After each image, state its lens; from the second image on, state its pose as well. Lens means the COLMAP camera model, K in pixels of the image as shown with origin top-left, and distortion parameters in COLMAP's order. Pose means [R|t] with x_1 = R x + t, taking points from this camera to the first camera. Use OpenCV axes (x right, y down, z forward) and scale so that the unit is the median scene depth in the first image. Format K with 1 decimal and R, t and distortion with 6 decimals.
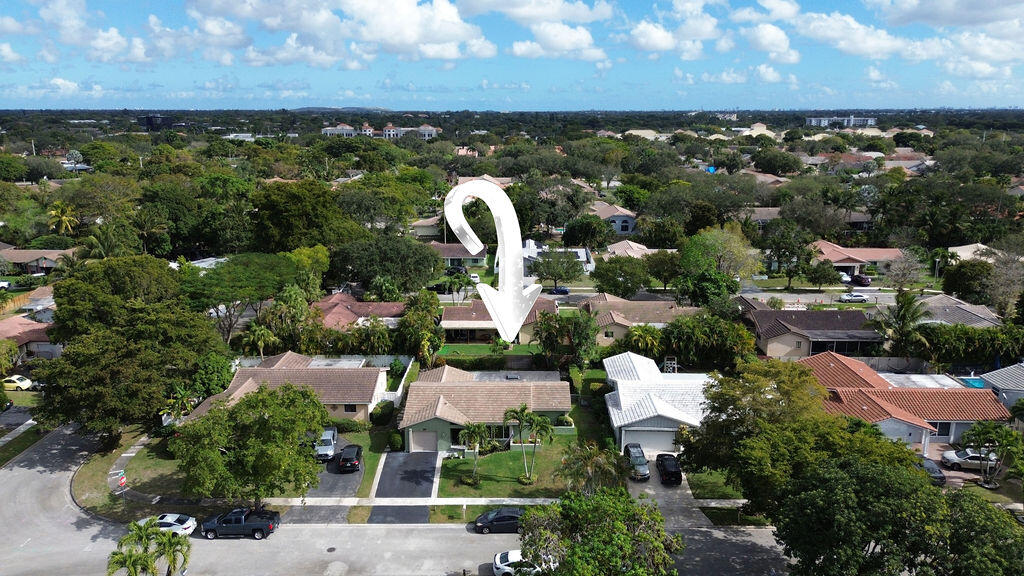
lens RADIAL K [[728.4, 0, 514.6], [0, 728.4, 283.1], [0, 0, 1]] dist [0.082844, -0.092150]
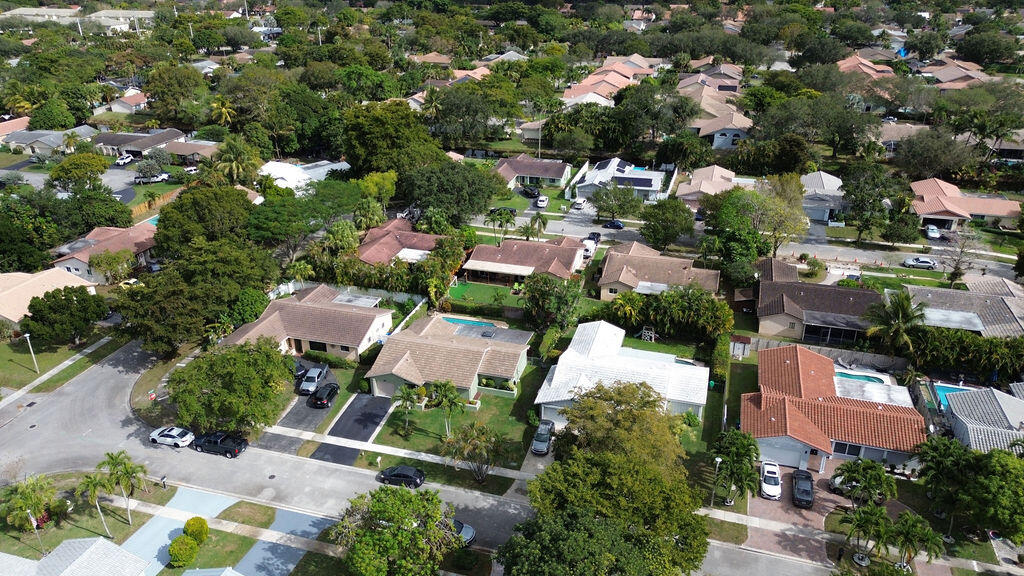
lens RADIAL K [[728.4, 0, 514.6], [0, 728.4, 283.1], [0, 0, 1]] dist [0.082844, -0.092150]
pose [[0.960950, 0.111945, -0.253068, 0.376789], [-0.057423, 0.975282, 0.213372, -0.231330], [0.270699, -0.190508, 0.943625, -0.055177]]
